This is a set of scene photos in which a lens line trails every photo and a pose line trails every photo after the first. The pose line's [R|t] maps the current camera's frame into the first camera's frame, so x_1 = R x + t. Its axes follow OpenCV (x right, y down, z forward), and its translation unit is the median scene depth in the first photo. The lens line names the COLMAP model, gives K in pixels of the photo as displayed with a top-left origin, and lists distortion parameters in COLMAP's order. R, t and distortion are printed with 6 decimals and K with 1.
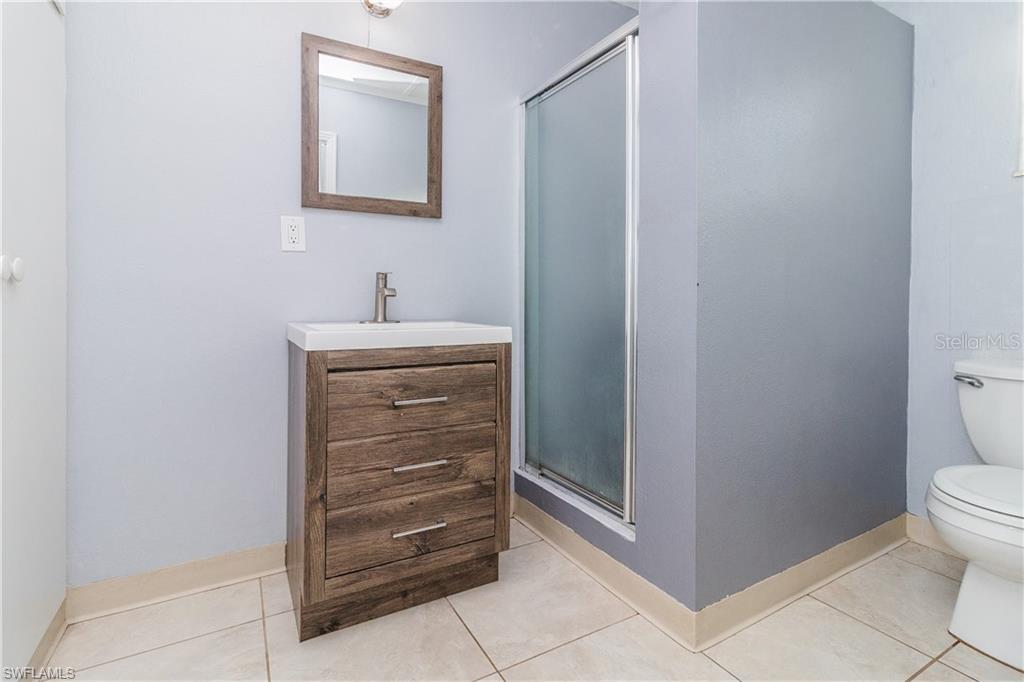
lens RADIAL K [[484.5, 0, 513.6], [0, 484.5, 301.9], [0, 0, 1]] dist [0.000153, -0.000365]
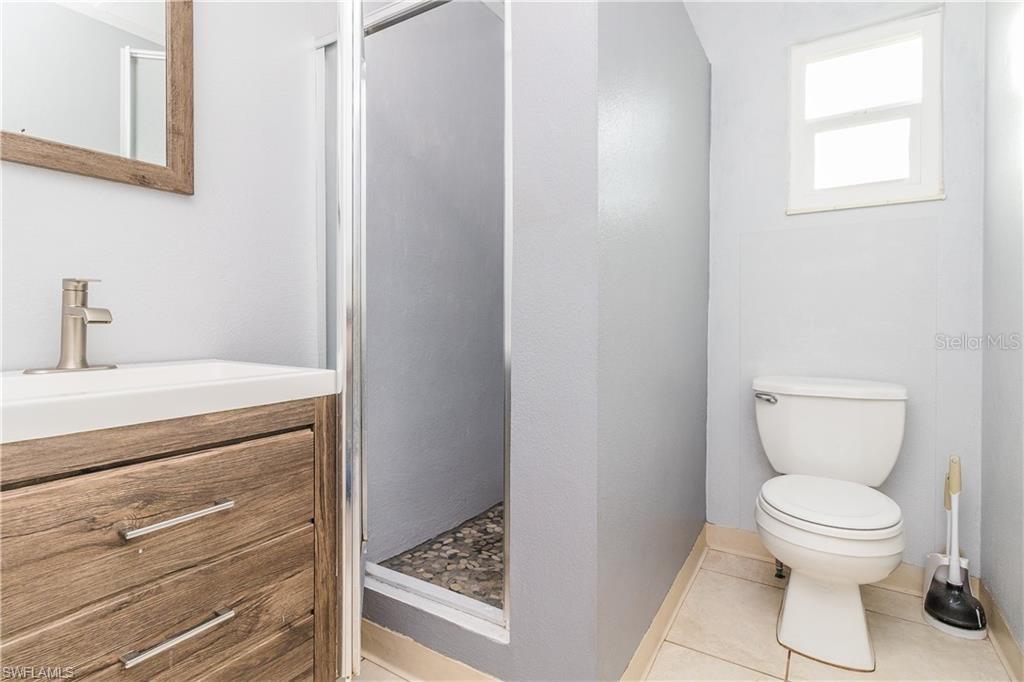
lens RADIAL K [[488.8, 0, 489.3], [0, 488.8, 325.9], [0, 0, 1]] dist [0.001539, -0.000510]
pose [[0.887571, -0.008254, 0.460596, -0.128162], [0.001889, 0.999896, 0.014279, -0.017152], [-0.460666, -0.011804, 0.887495, 0.335075]]
